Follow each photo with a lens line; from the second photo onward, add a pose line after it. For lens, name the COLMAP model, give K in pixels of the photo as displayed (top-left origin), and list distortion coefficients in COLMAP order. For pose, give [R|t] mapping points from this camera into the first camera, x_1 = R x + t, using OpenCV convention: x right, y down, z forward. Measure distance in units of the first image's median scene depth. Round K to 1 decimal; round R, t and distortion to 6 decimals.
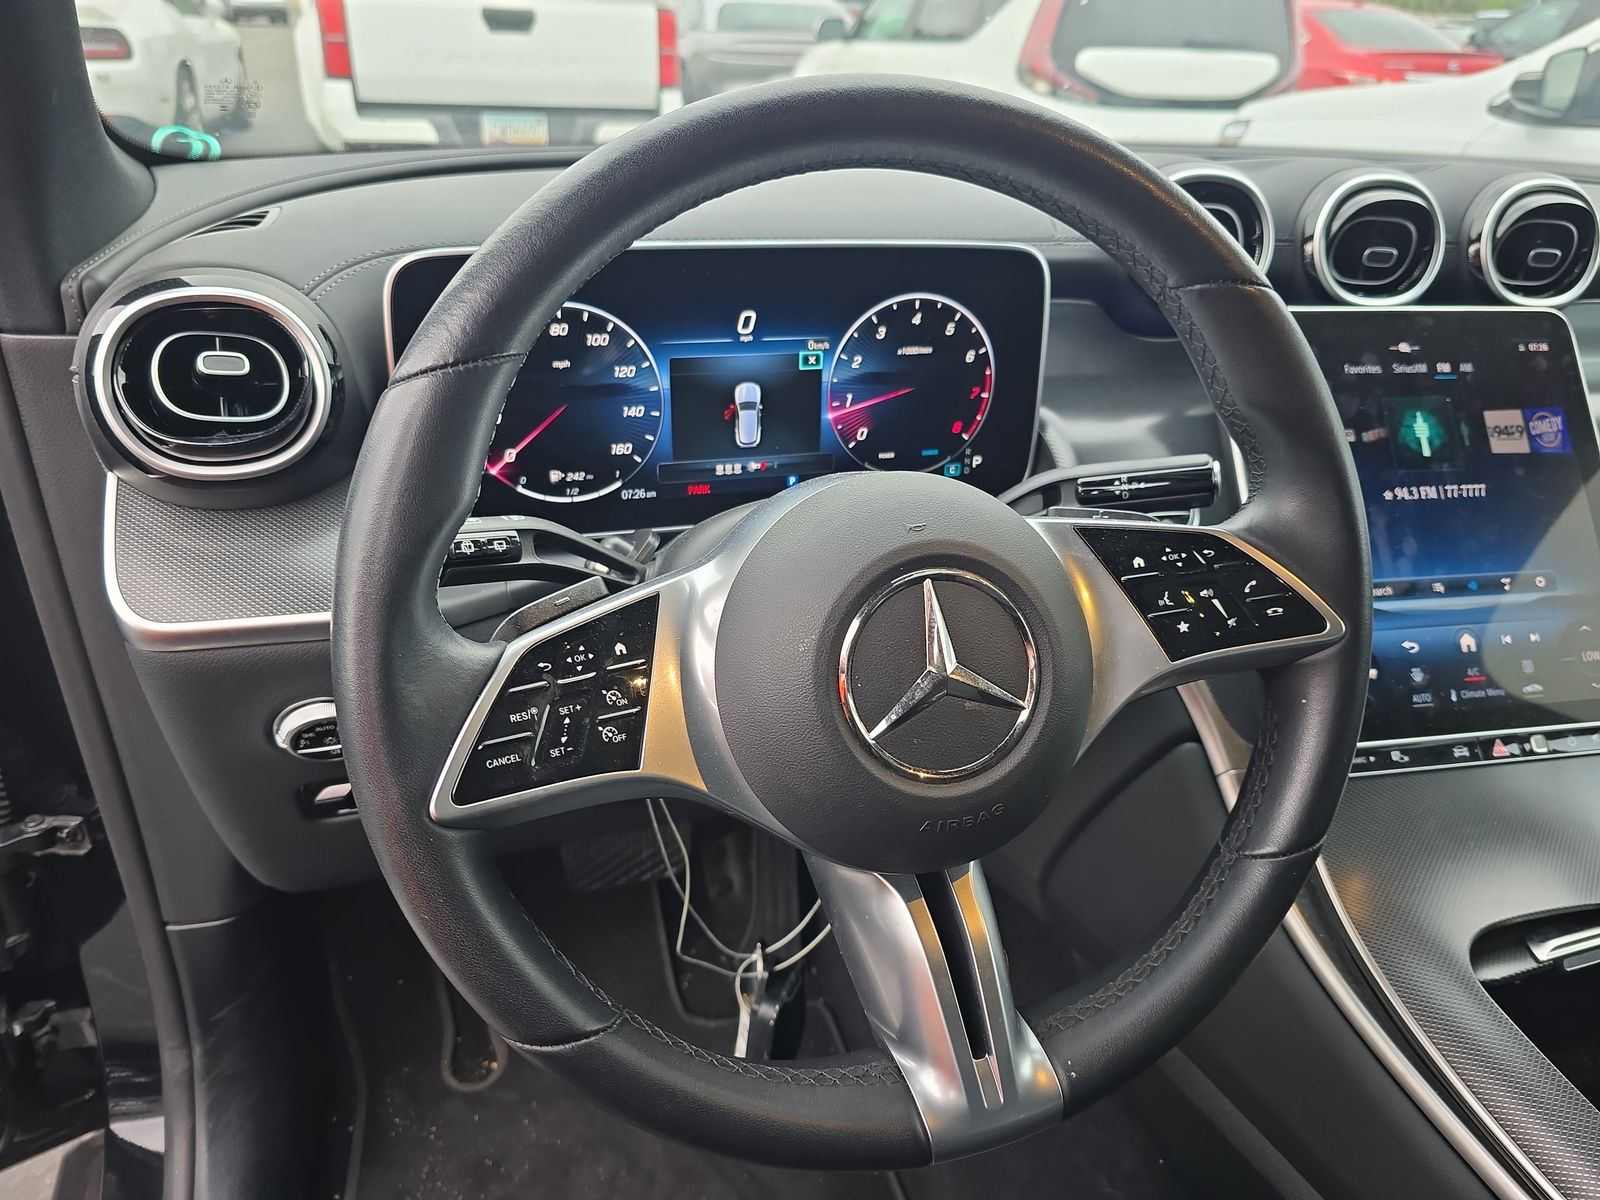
lens RADIAL K [[1085.3, 0, 787.2], [0, 1085.3, 609.4], [0, 0, 1]] dist [0.001458, -0.035178]
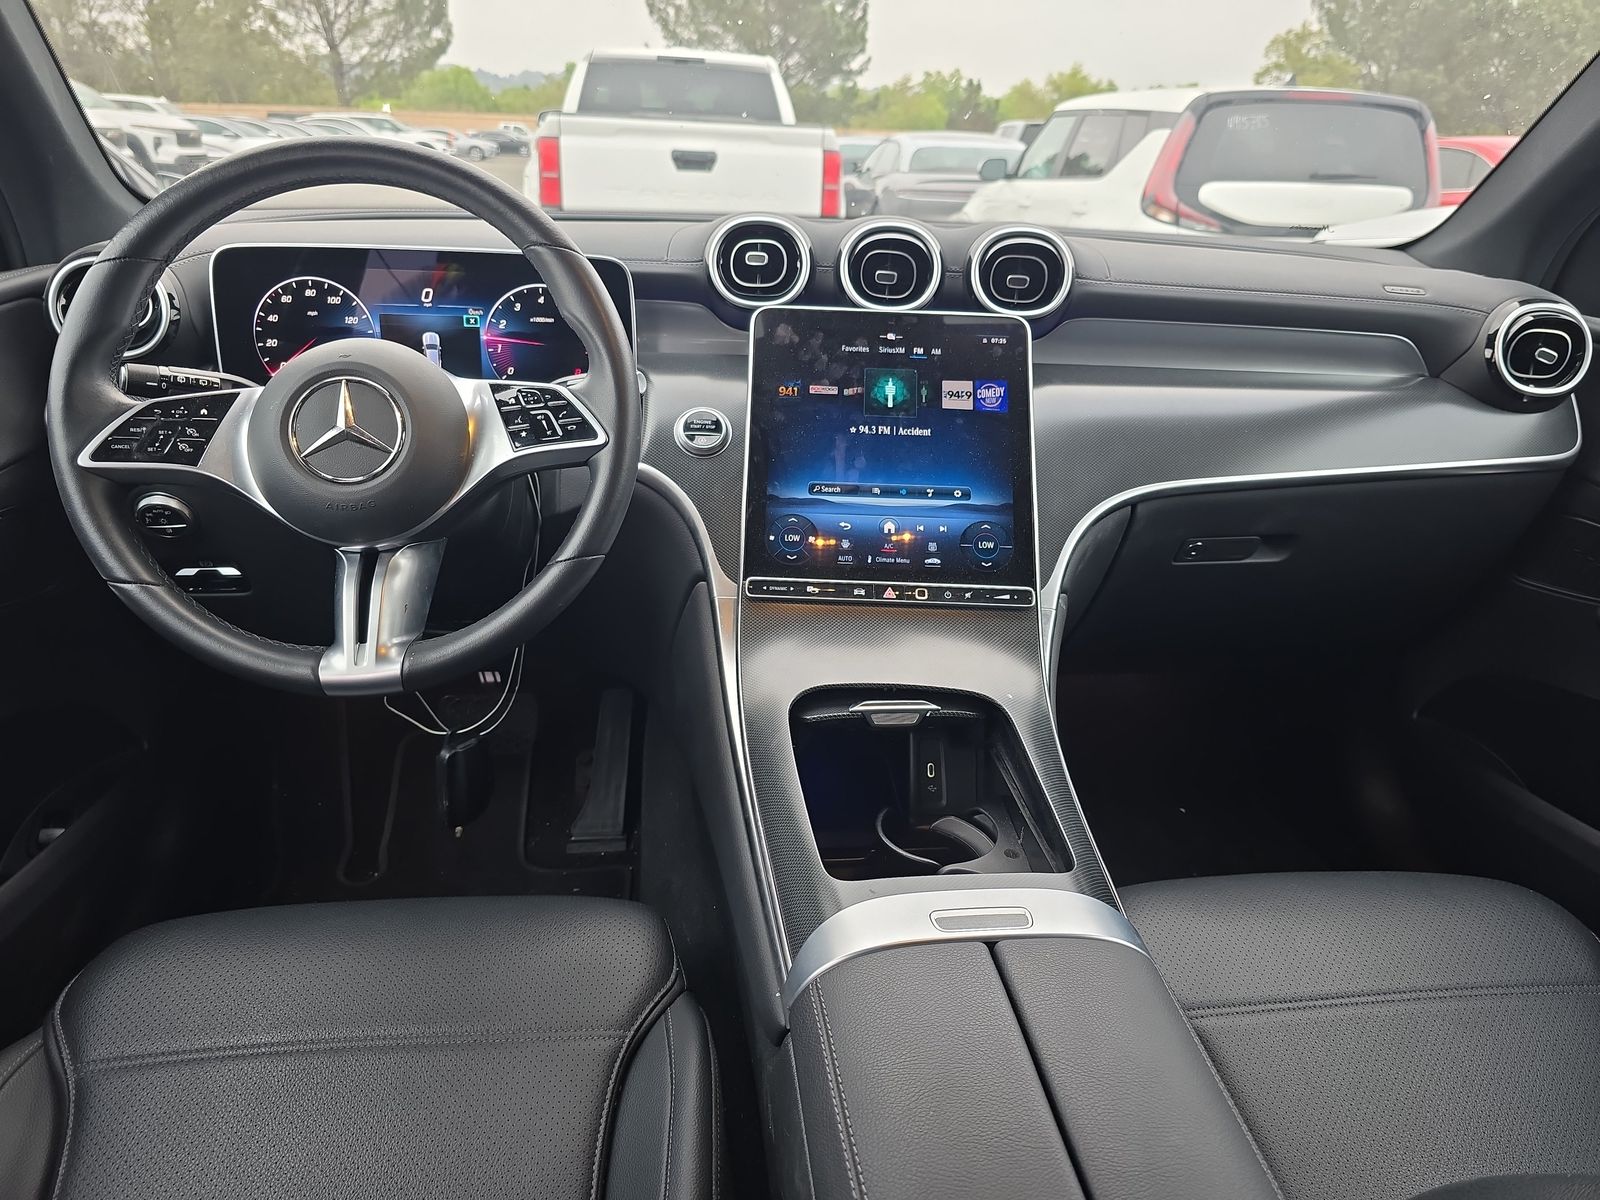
lens RADIAL K [[1085.3, 0, 813.9], [0, 1085.3, 629.9], [0, 0, 1]] dist [0.001458, -0.035178]
pose [[0.986030, 0.076898, -0.147757, 0.805157], [-0.086064, 0.994676, -0.056671, 0.280804], [0.142613, 0.068596, 0.987399, -0.508428]]
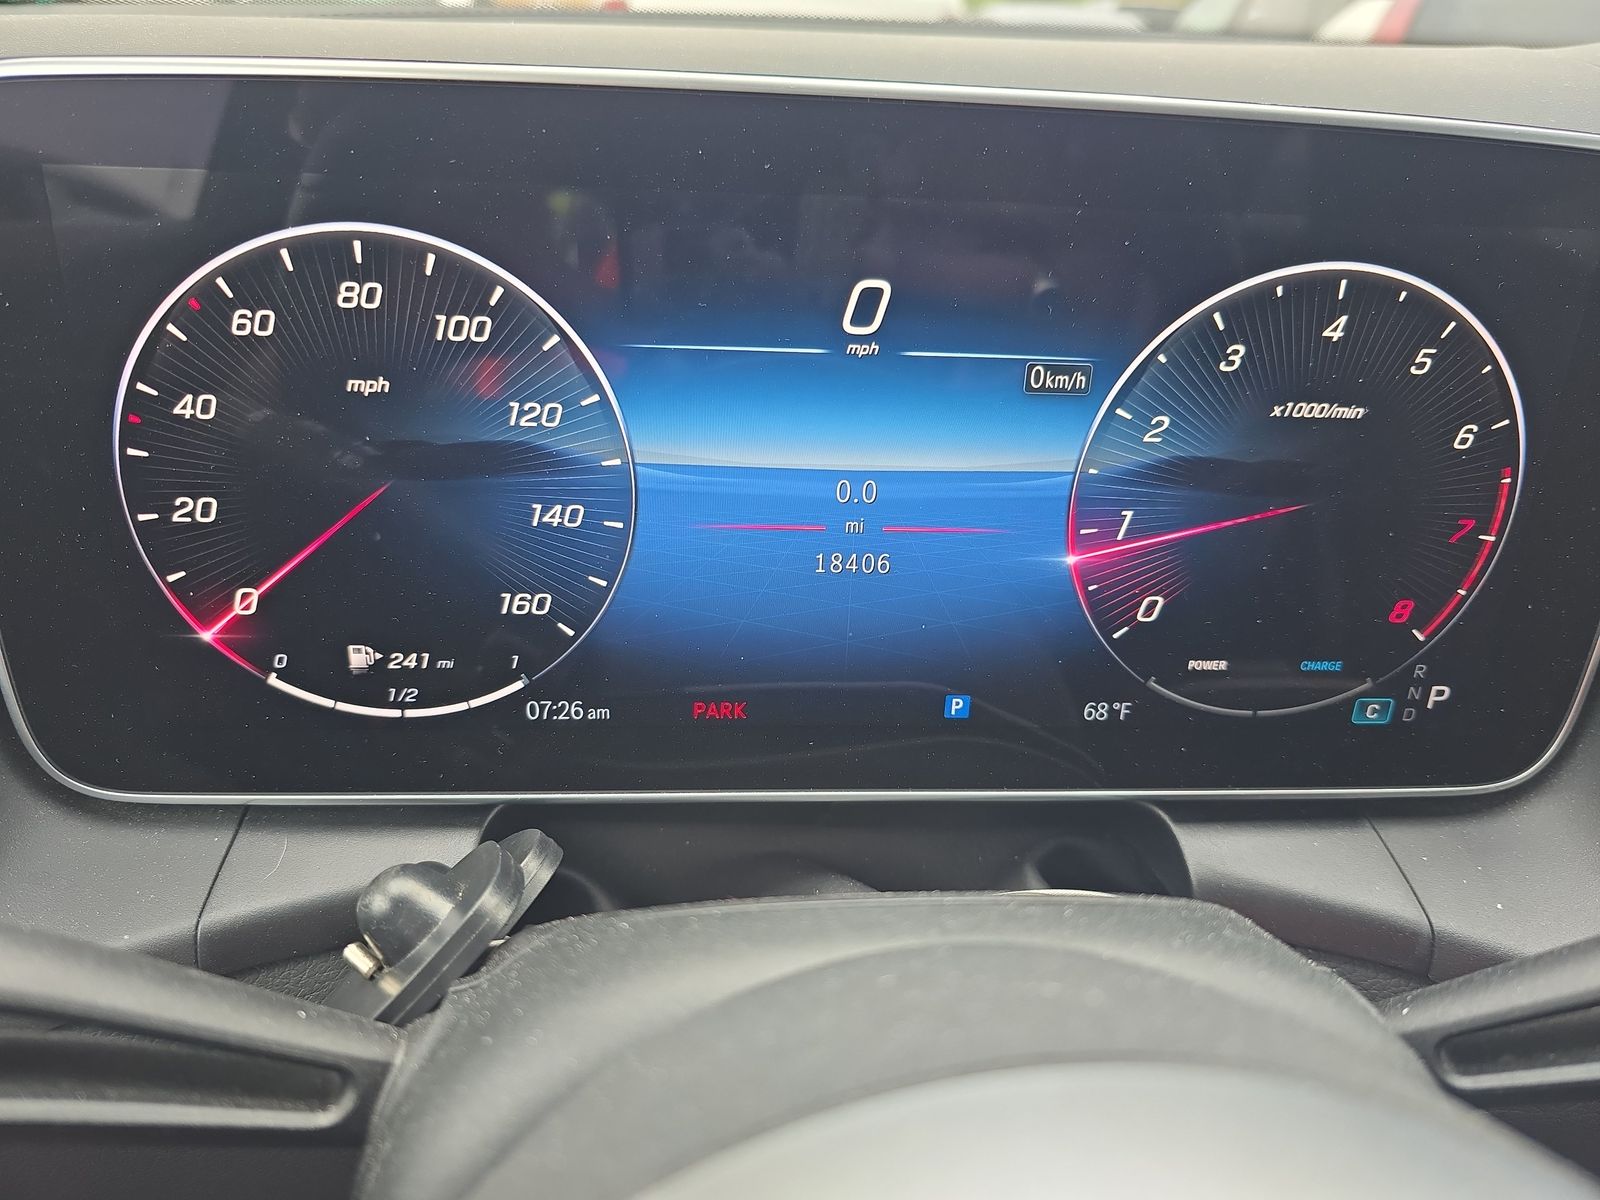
lens RADIAL K [[1085.3, 0, 796.7], [0, 1085.3, 600.4], [0, 0, 1]] dist [0.001458, -0.035178]
pose [[0.971285, 0.104665, -0.213661, 0.029009], [-0.113963, 0.992981, -0.031639, -0.143214], [0.208850, 0.055080, 0.976395, 0.609394]]
